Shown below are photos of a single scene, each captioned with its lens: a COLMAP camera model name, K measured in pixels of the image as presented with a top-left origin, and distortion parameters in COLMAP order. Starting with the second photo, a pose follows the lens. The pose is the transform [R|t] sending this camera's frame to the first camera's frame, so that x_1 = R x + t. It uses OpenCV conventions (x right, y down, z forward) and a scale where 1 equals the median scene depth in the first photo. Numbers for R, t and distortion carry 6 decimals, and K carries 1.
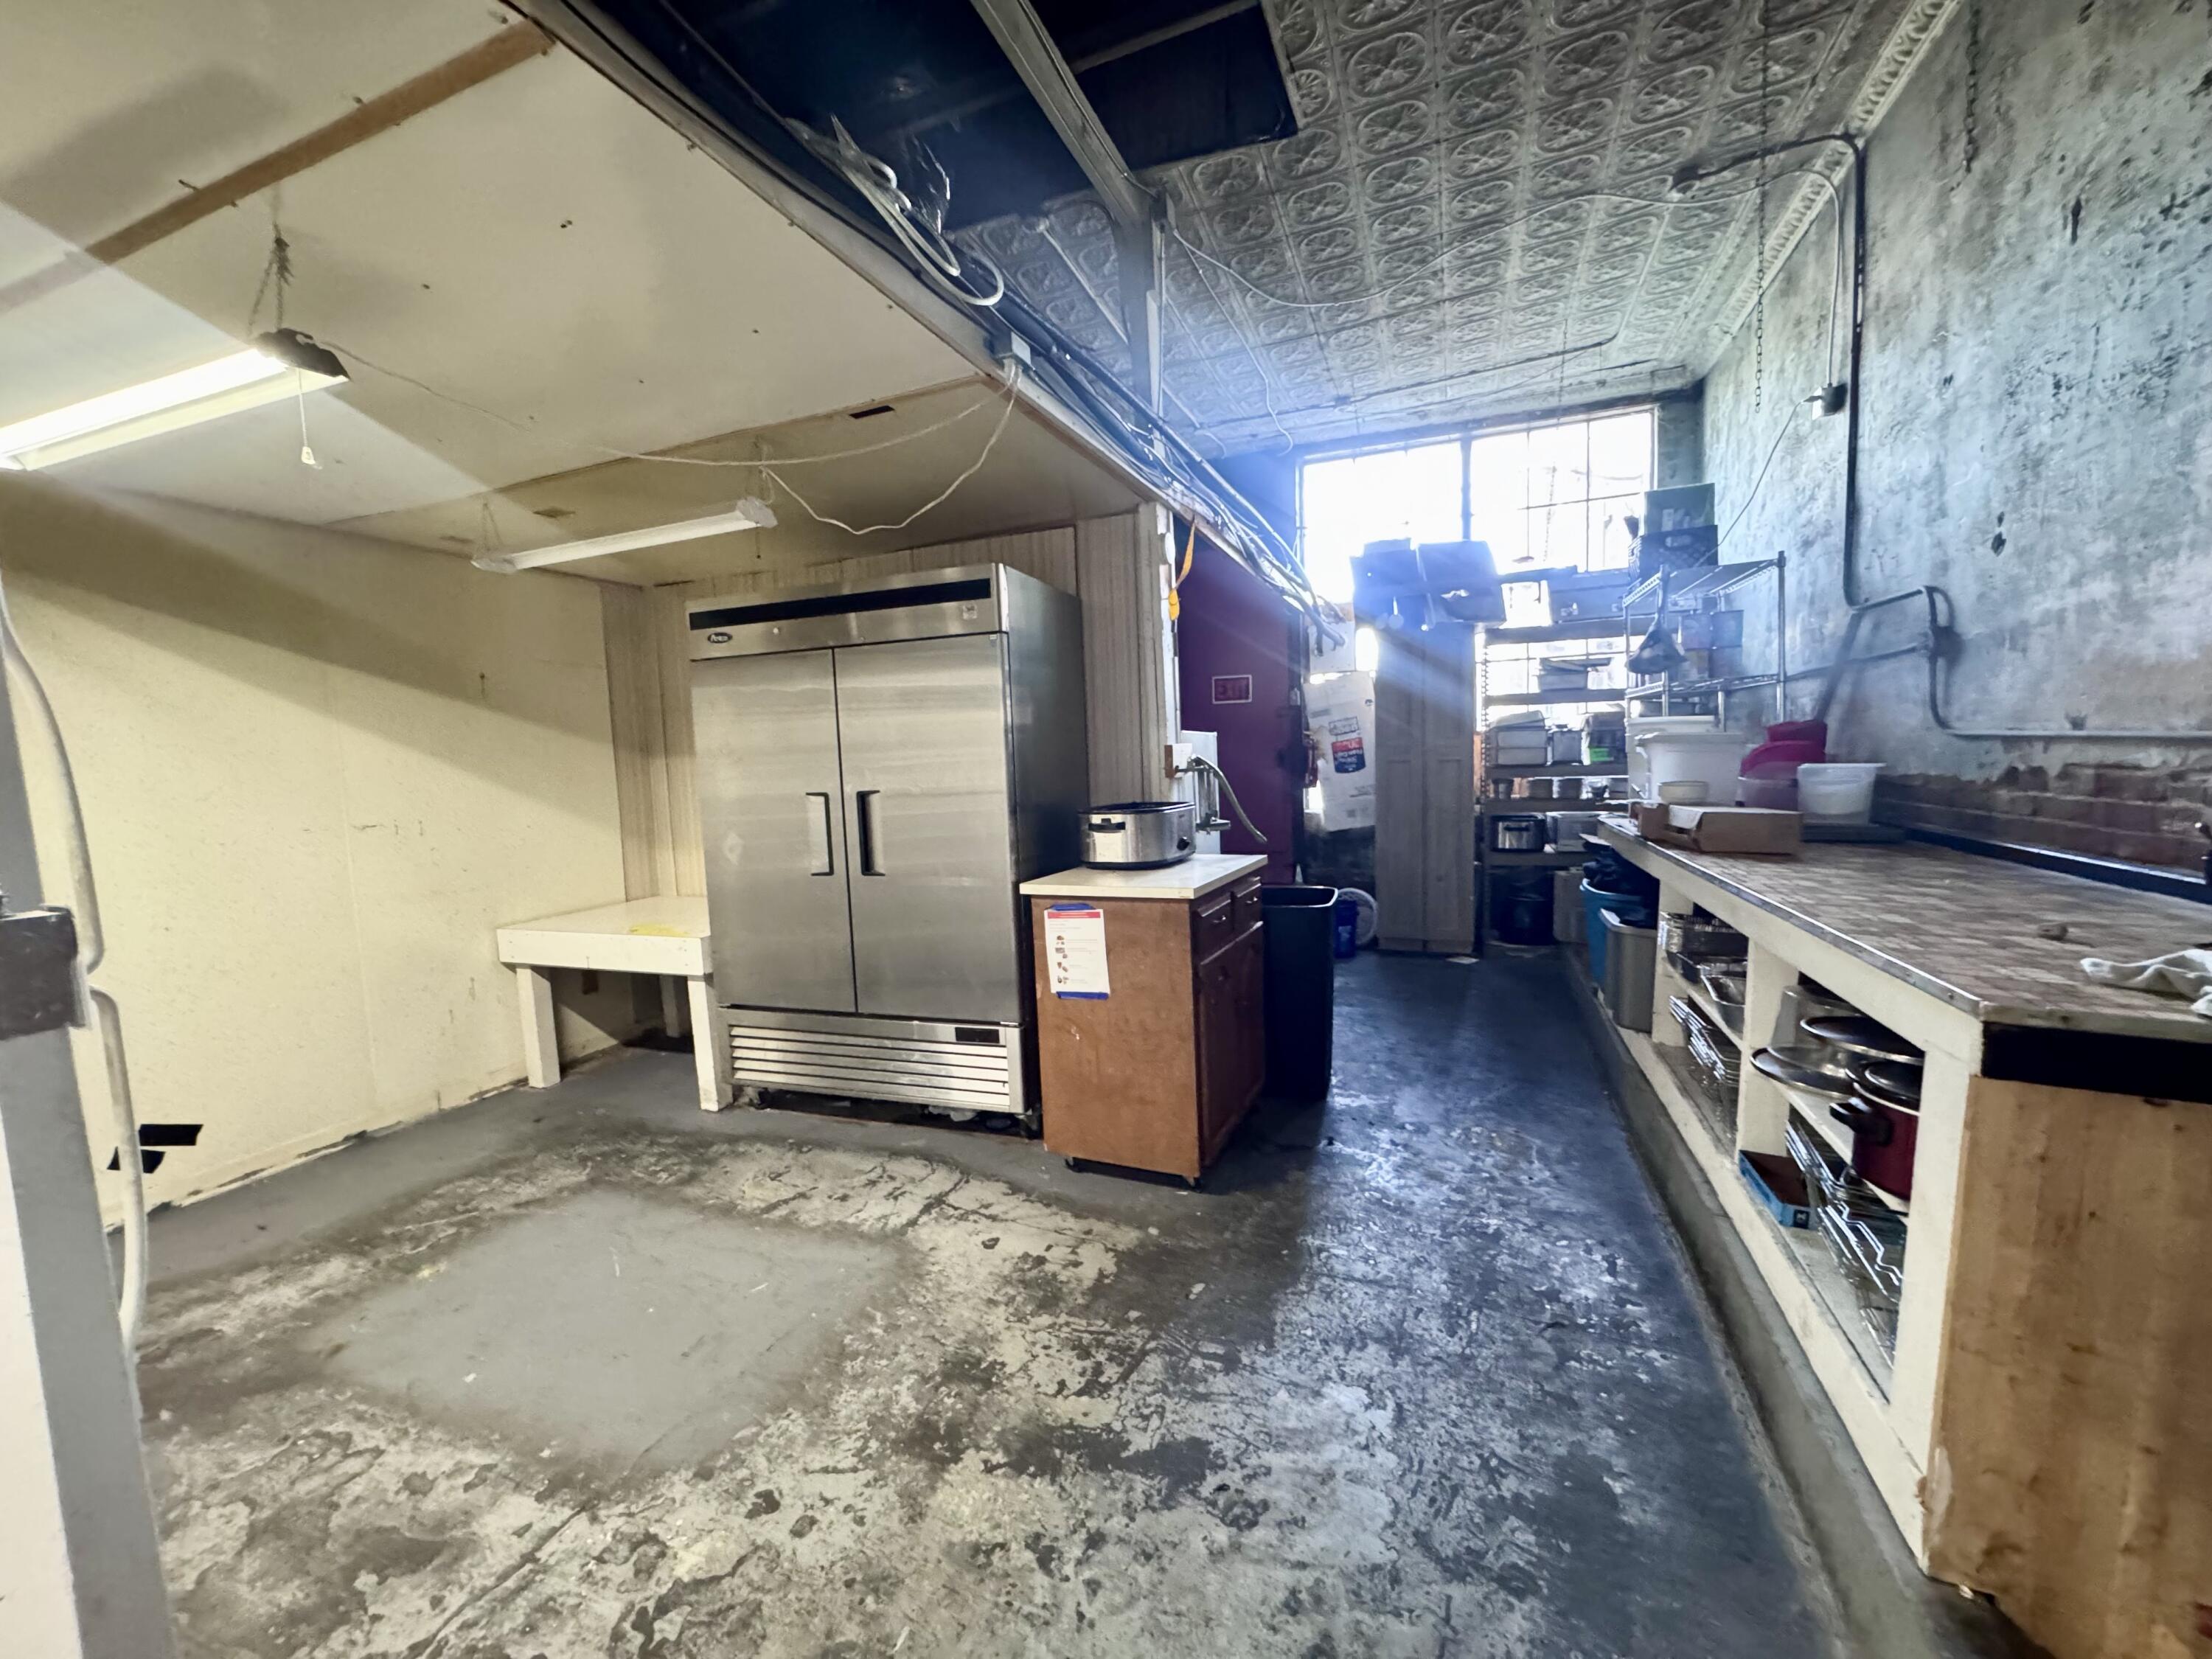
lens RADIAL K [[881.5, 0, 1111.1], [0, 881.5, 842.1], [0, 0, 1]] dist [-0.003726, 0.000289]
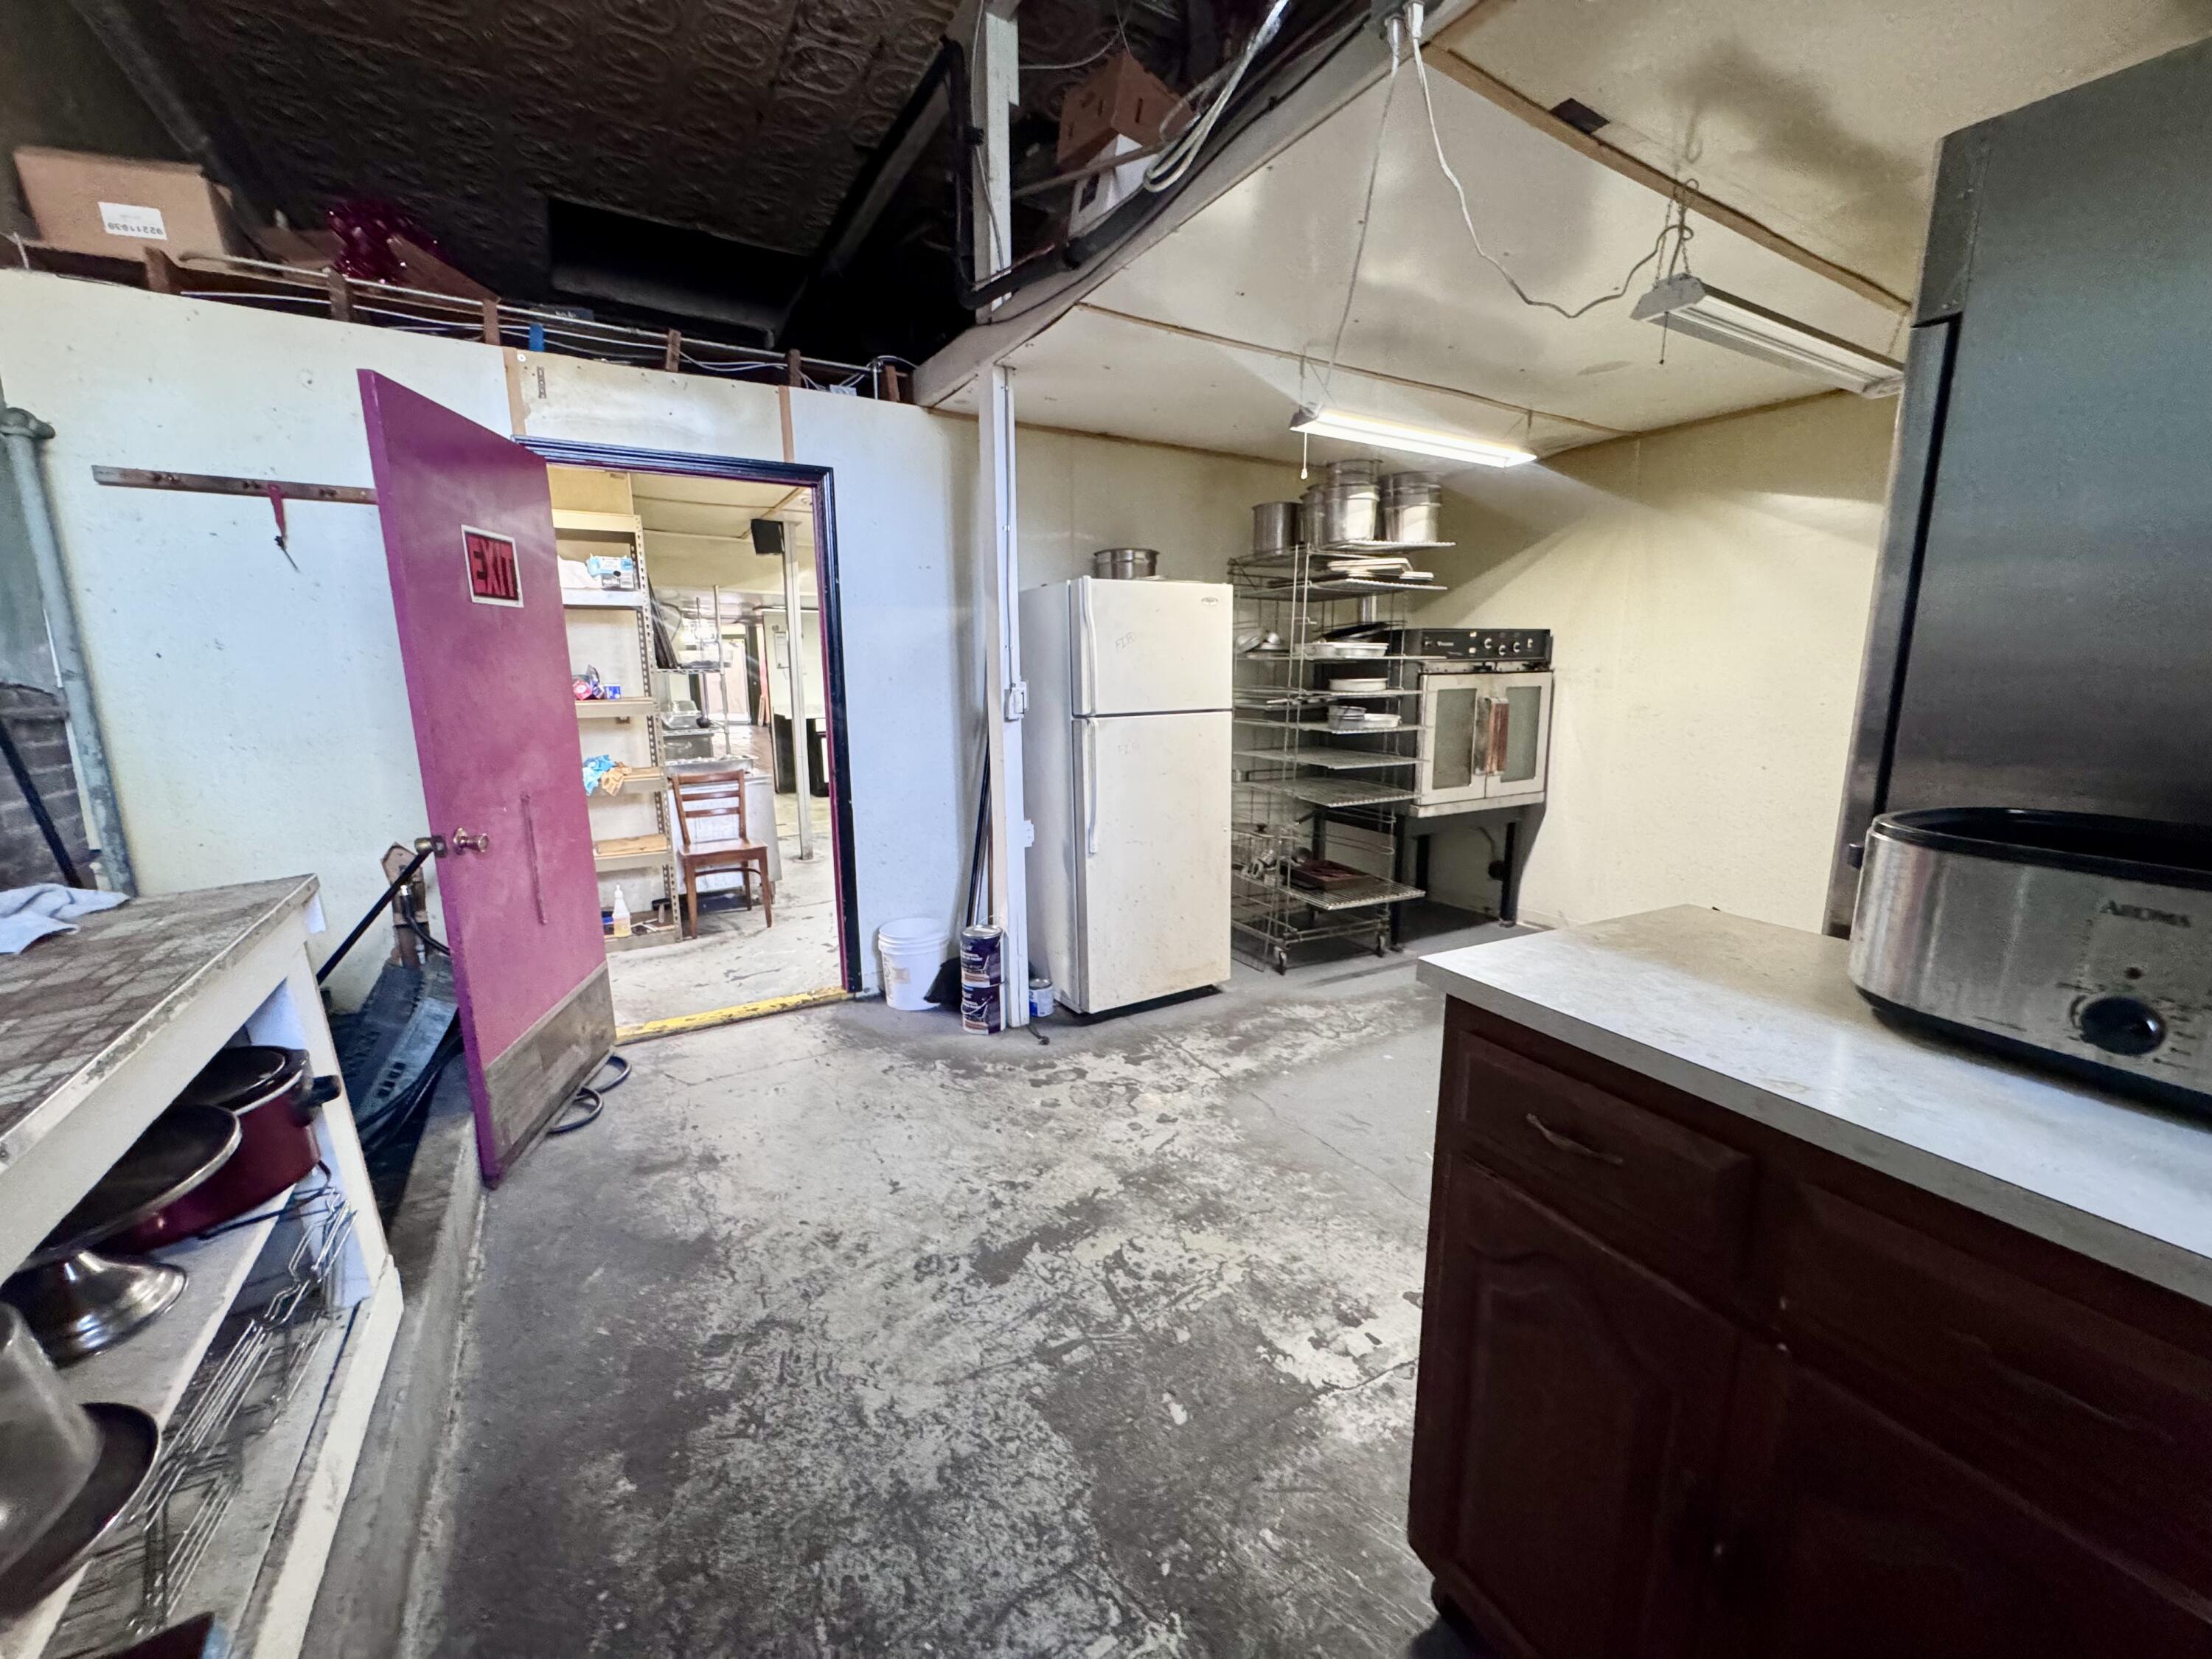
lens RADIAL K [[881.5, 0, 1108.9], [0, 881.5, 830.9], [0, 0, 1]] dist [-0.003726, 0.000289]
pose [[-0.616288, 0.188605, -0.764603, 0.763352], [-0.044415, 0.961029, 0.272857, -0.187503], [0.786268, 0.202118, -0.583893, 1.643344]]
